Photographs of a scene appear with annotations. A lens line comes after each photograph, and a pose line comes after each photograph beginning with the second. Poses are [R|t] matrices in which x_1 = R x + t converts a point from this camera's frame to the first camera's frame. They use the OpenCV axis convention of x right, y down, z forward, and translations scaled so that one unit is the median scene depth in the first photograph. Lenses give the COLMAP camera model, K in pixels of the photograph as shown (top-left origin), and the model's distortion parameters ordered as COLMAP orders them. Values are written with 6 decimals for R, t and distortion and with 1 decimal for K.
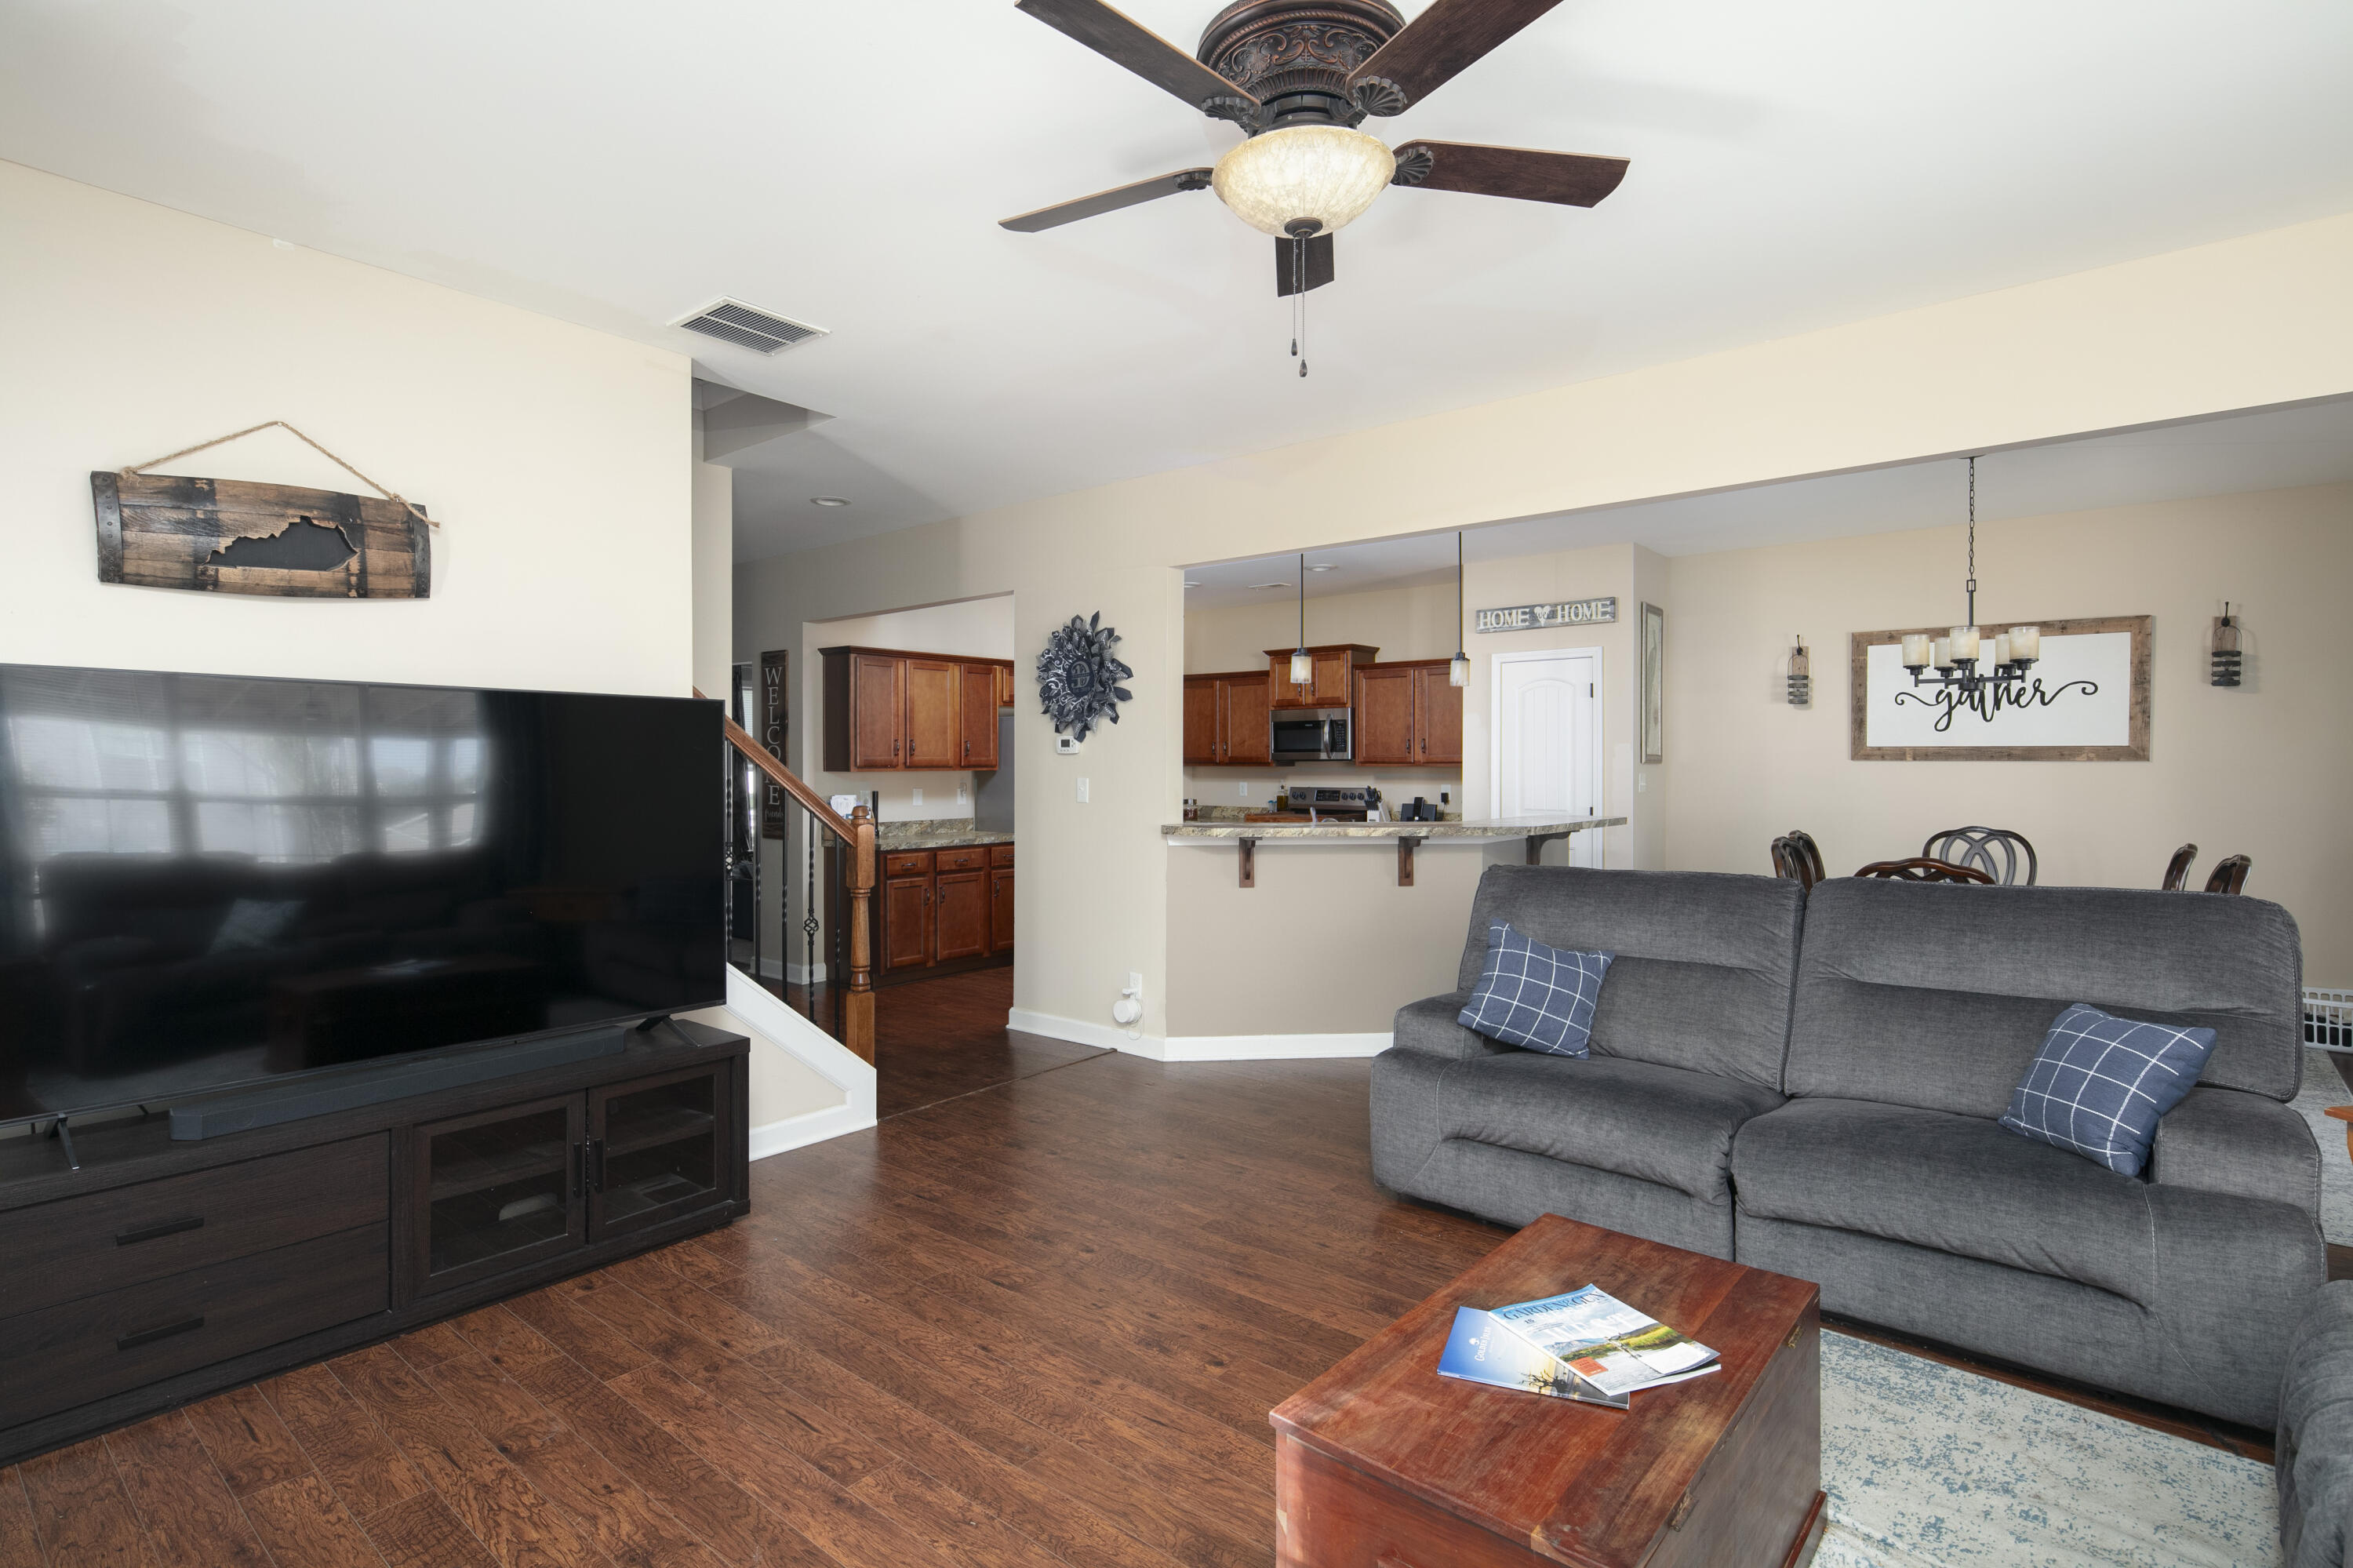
lens RADIAL K [[1154.1, 0, 1124.7], [0, 1154.1, 793.7], [0, 0, 1]] dist [0.000880, 0.000060]
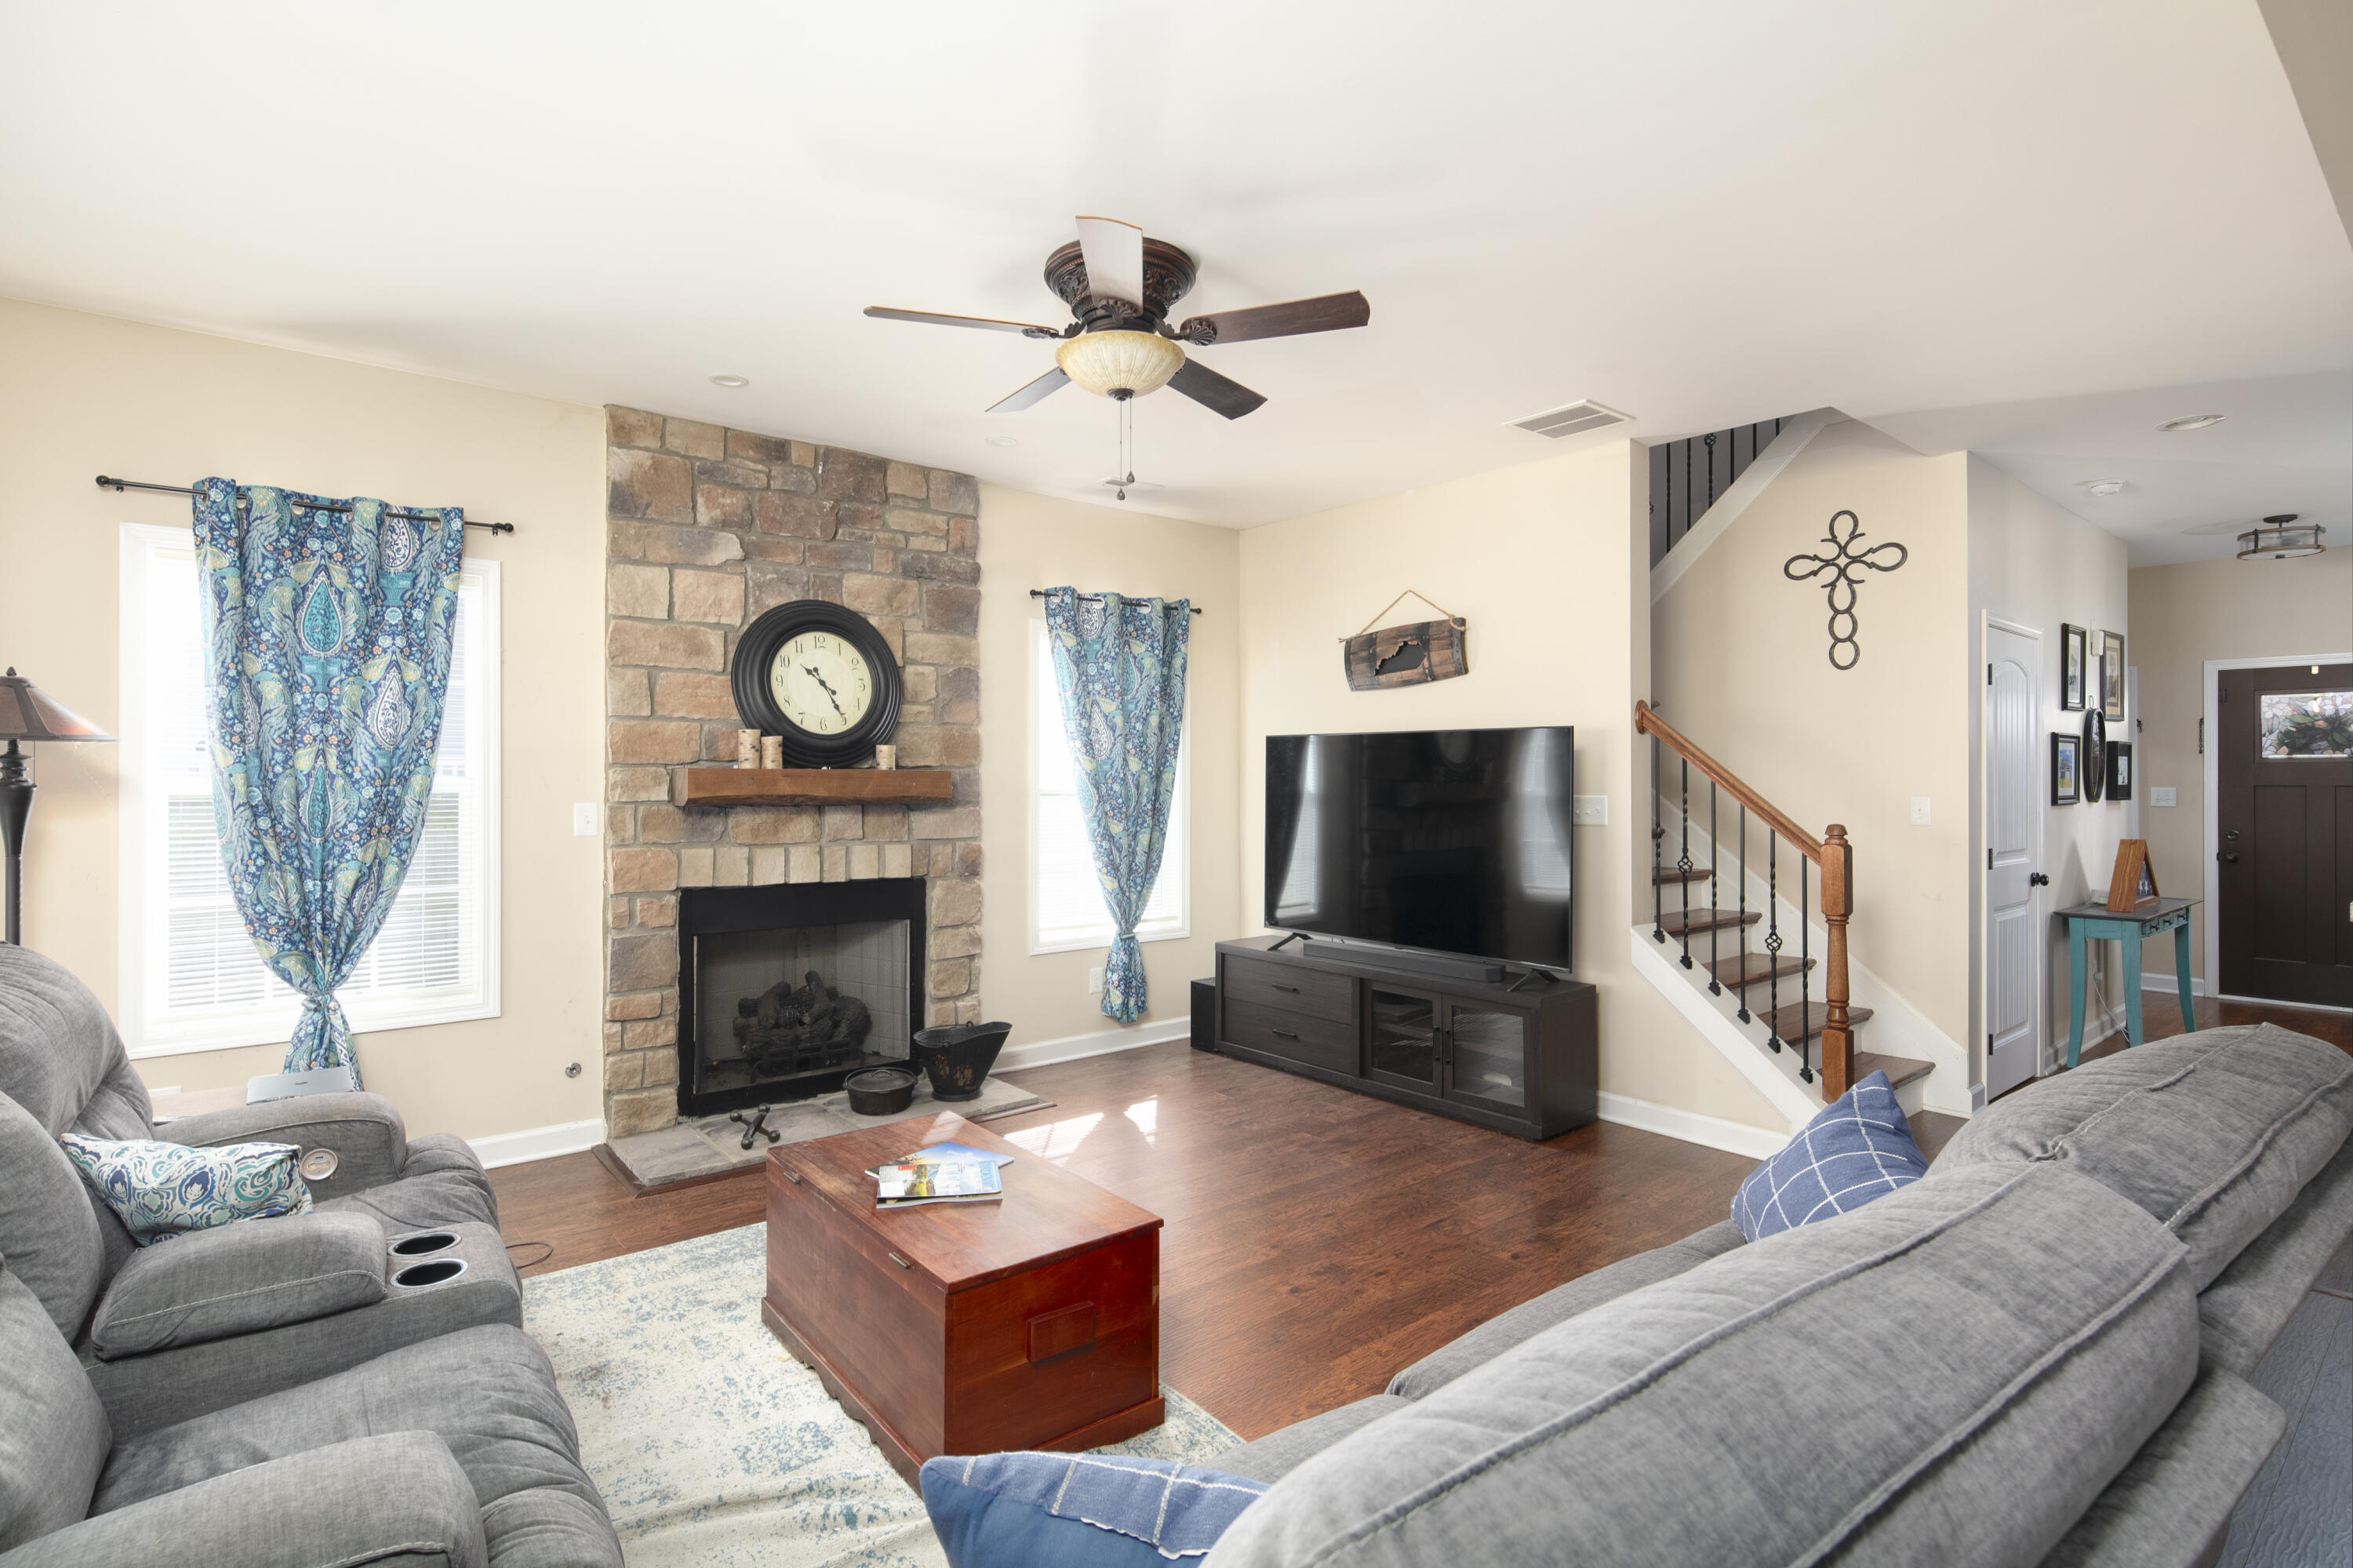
lens RADIAL K [[1103.7, 0, 1176.5], [0, 1103.7, 784.0], [0, 0, 1]] dist [0.000163, 0.000005]
pose [[-0.164503, 0.003067, -0.986372, 1.101077], [-0.027108, 0.999603, 0.007629, -0.020412], [0.986004, 0.027993, -0.164354, 0.972914]]
